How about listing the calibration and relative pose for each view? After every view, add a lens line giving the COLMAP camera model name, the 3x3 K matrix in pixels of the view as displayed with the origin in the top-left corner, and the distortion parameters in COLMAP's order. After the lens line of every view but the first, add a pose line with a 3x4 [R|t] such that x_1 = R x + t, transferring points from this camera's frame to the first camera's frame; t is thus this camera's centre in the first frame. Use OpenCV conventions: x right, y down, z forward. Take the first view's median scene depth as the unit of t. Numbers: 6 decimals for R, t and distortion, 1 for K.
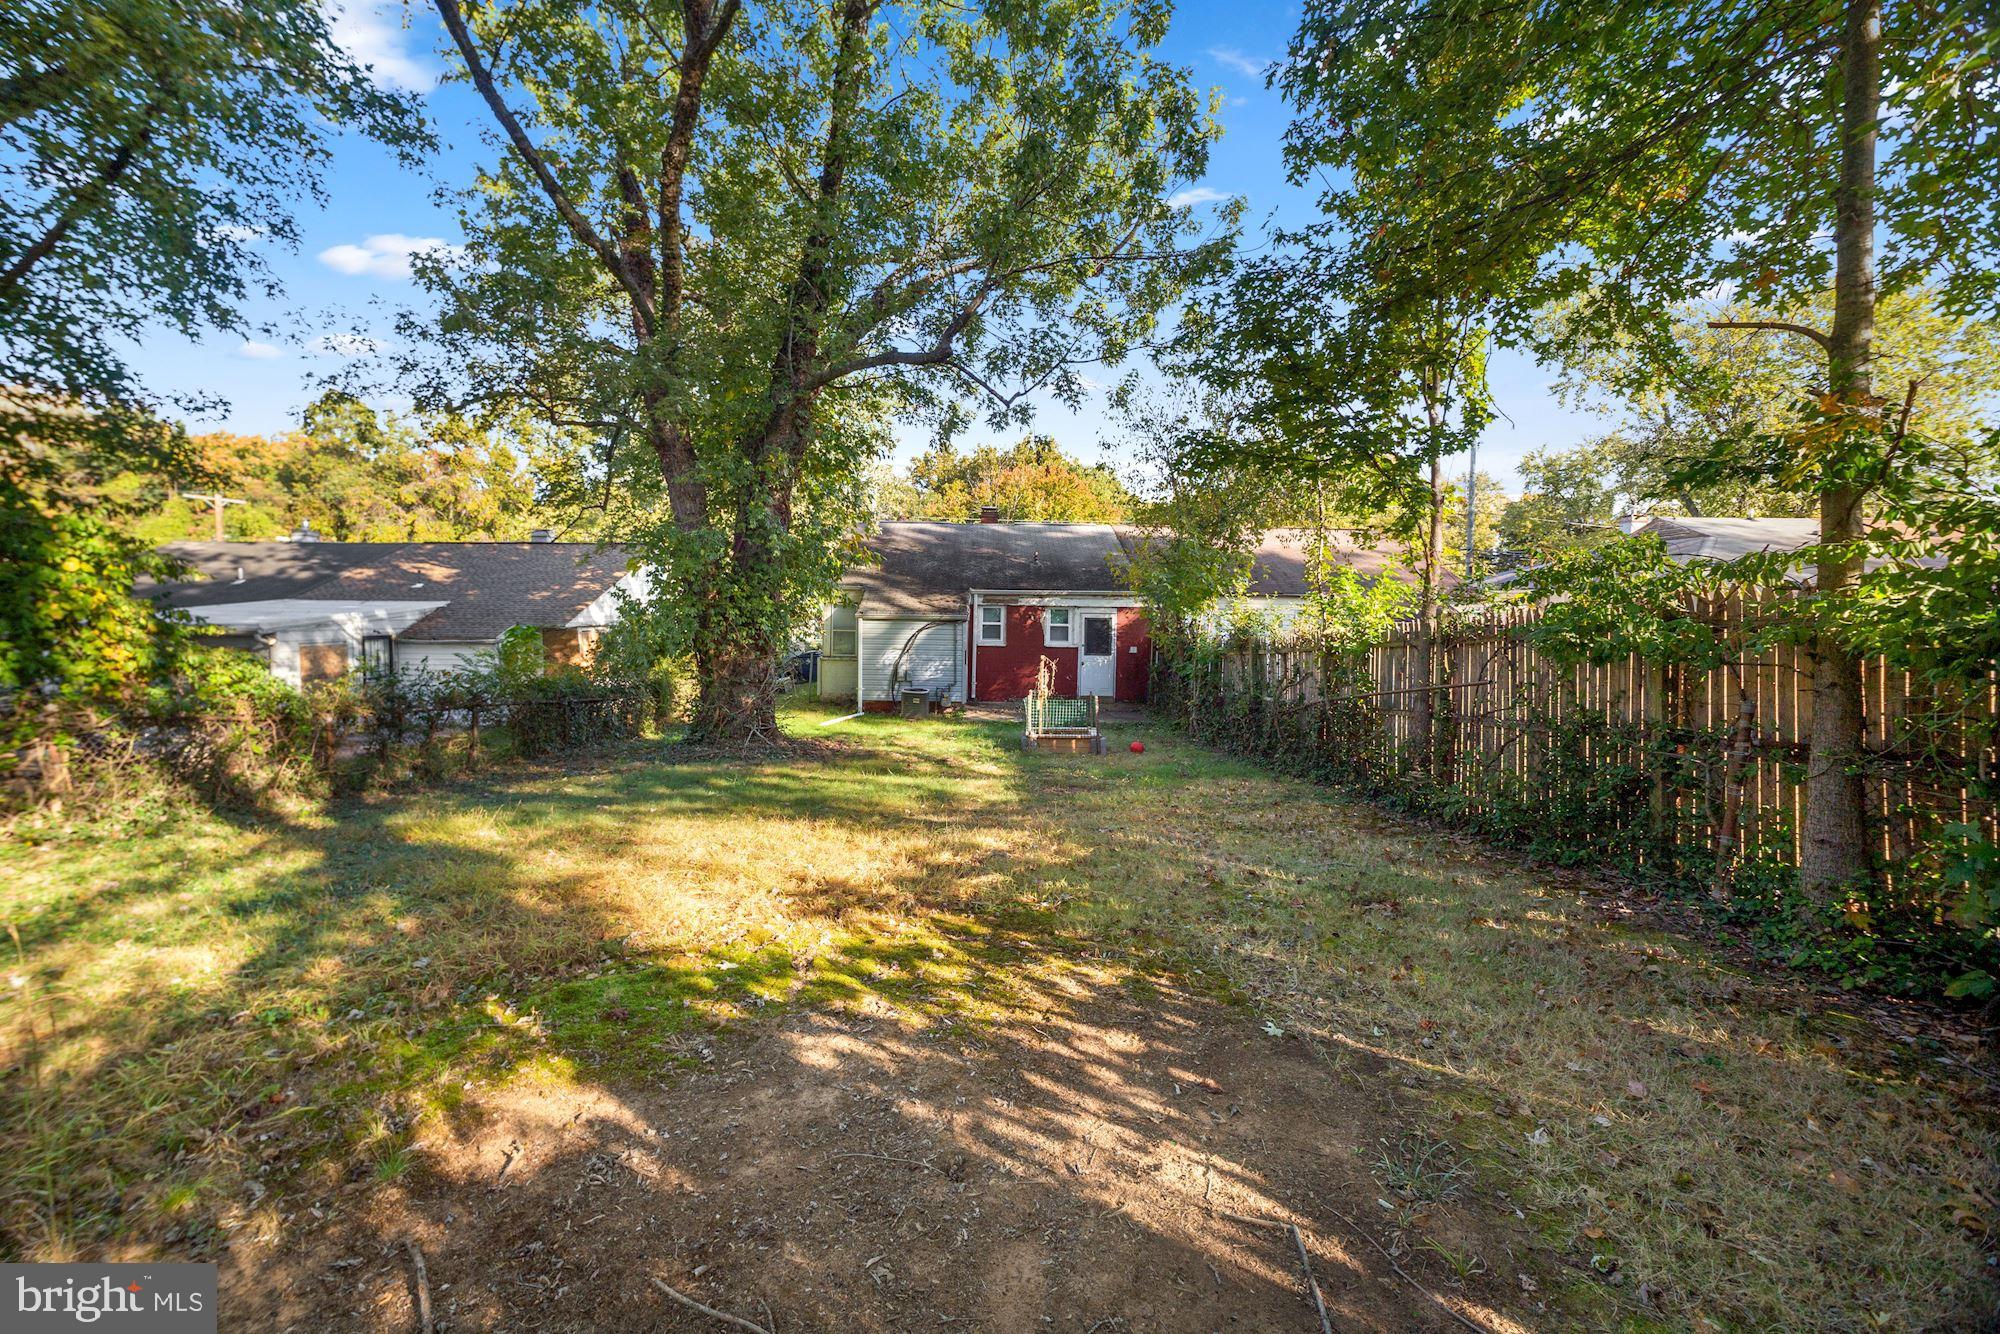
lens RADIAL K [[805.7, 0, 998.2], [0, 805.7, 642.5], [0, 0, 1]] dist [-0.017058, -0.000064]
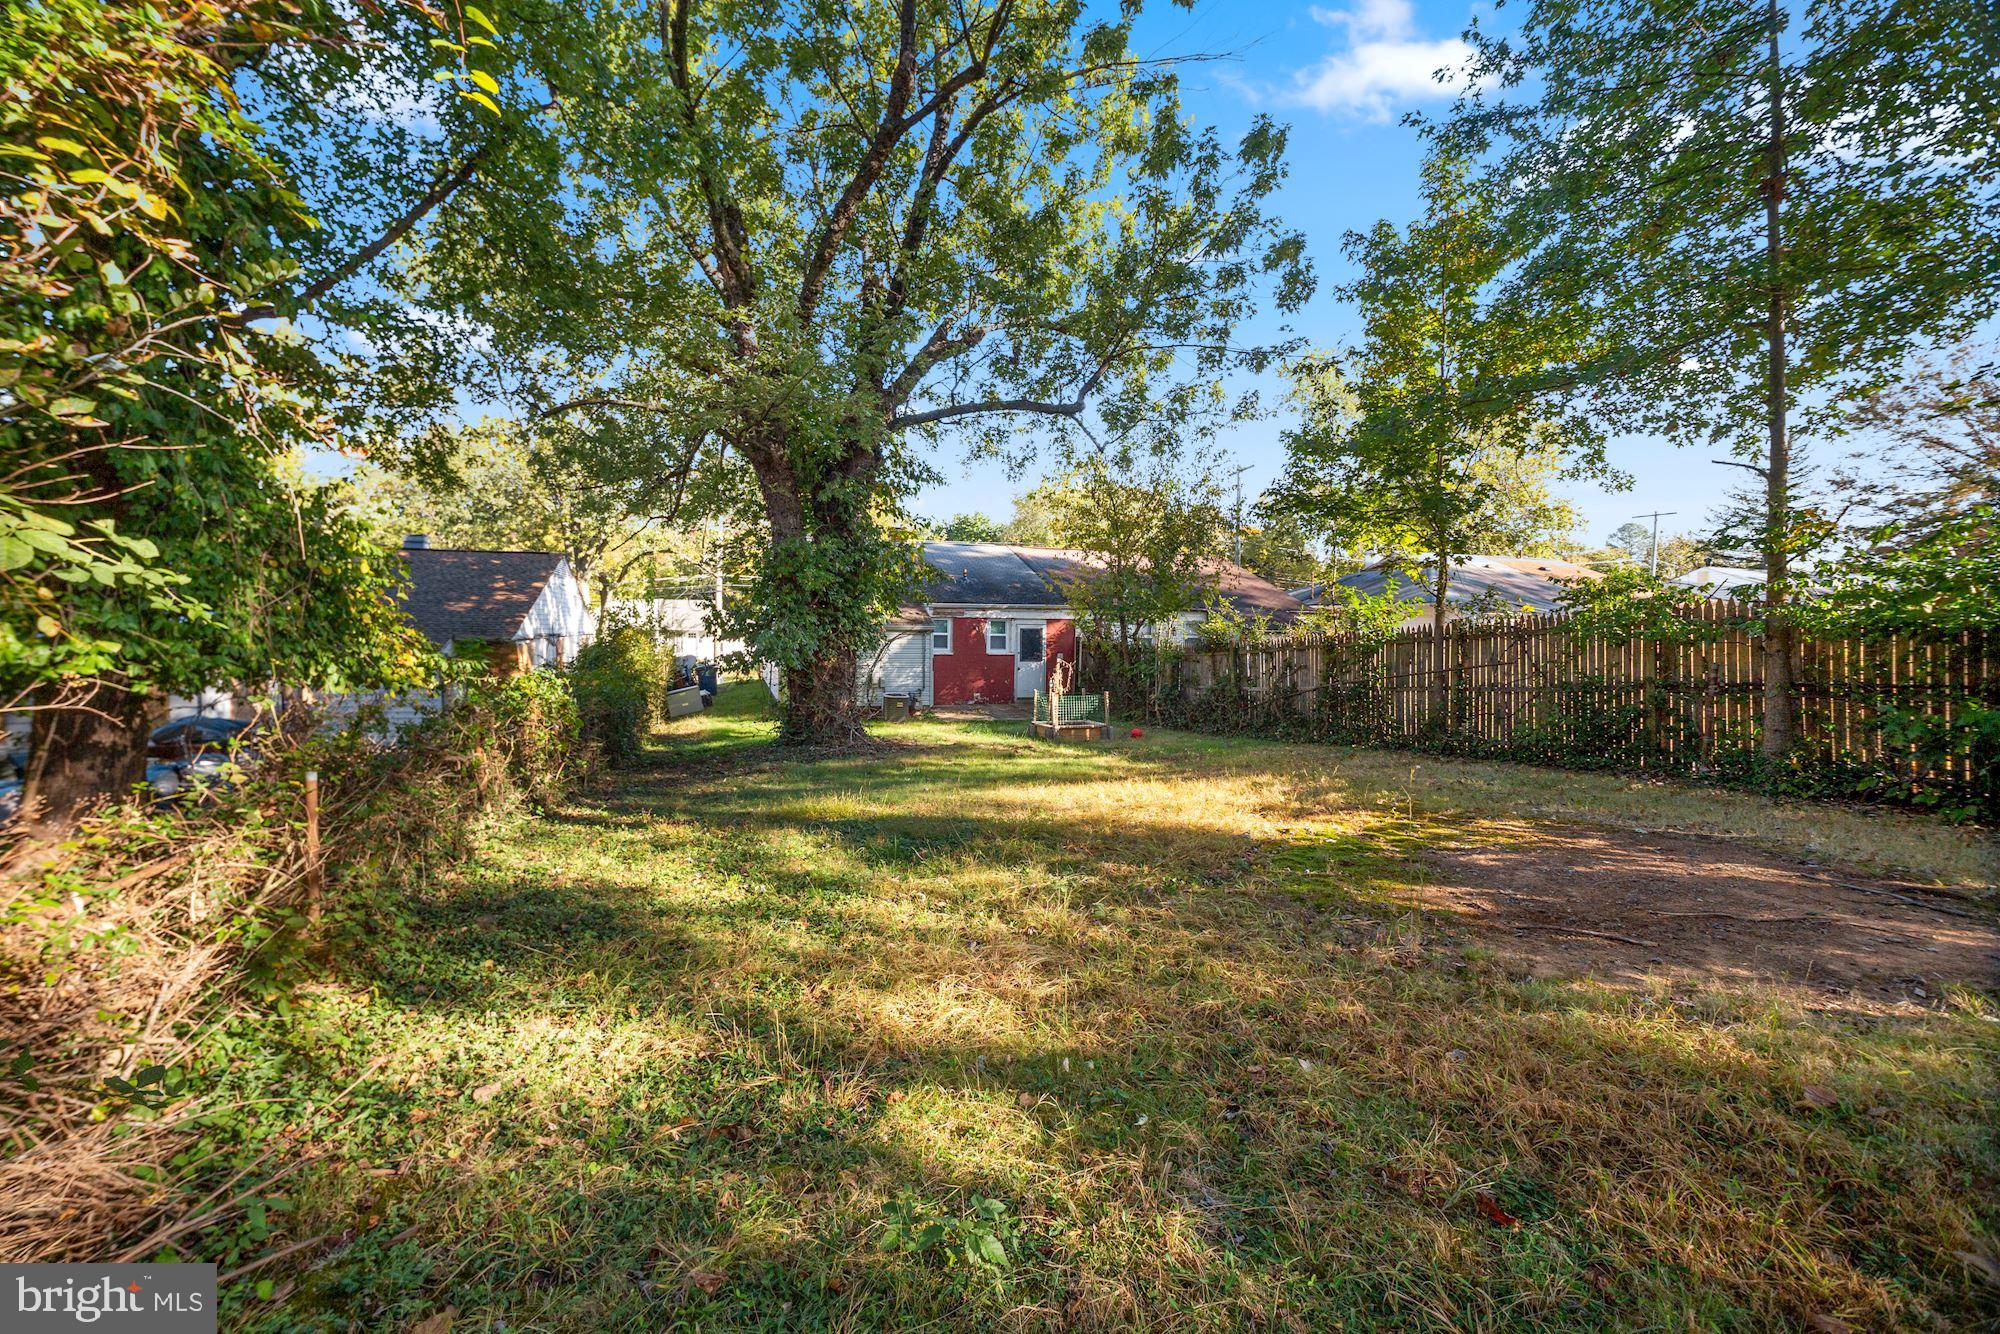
lens RADIAL K [[792.2, 0, 1000.0], [0, 792.2, 667.0], [0, 0, 1]] dist [0.000372, 0.000032]
pose [[0.964156, -0.016204, 0.264840, -0.216565], [0.012687, 0.999807, 0.014985, 0.006299], [-0.265031, -0.011088, 0.964176, -0.065797]]
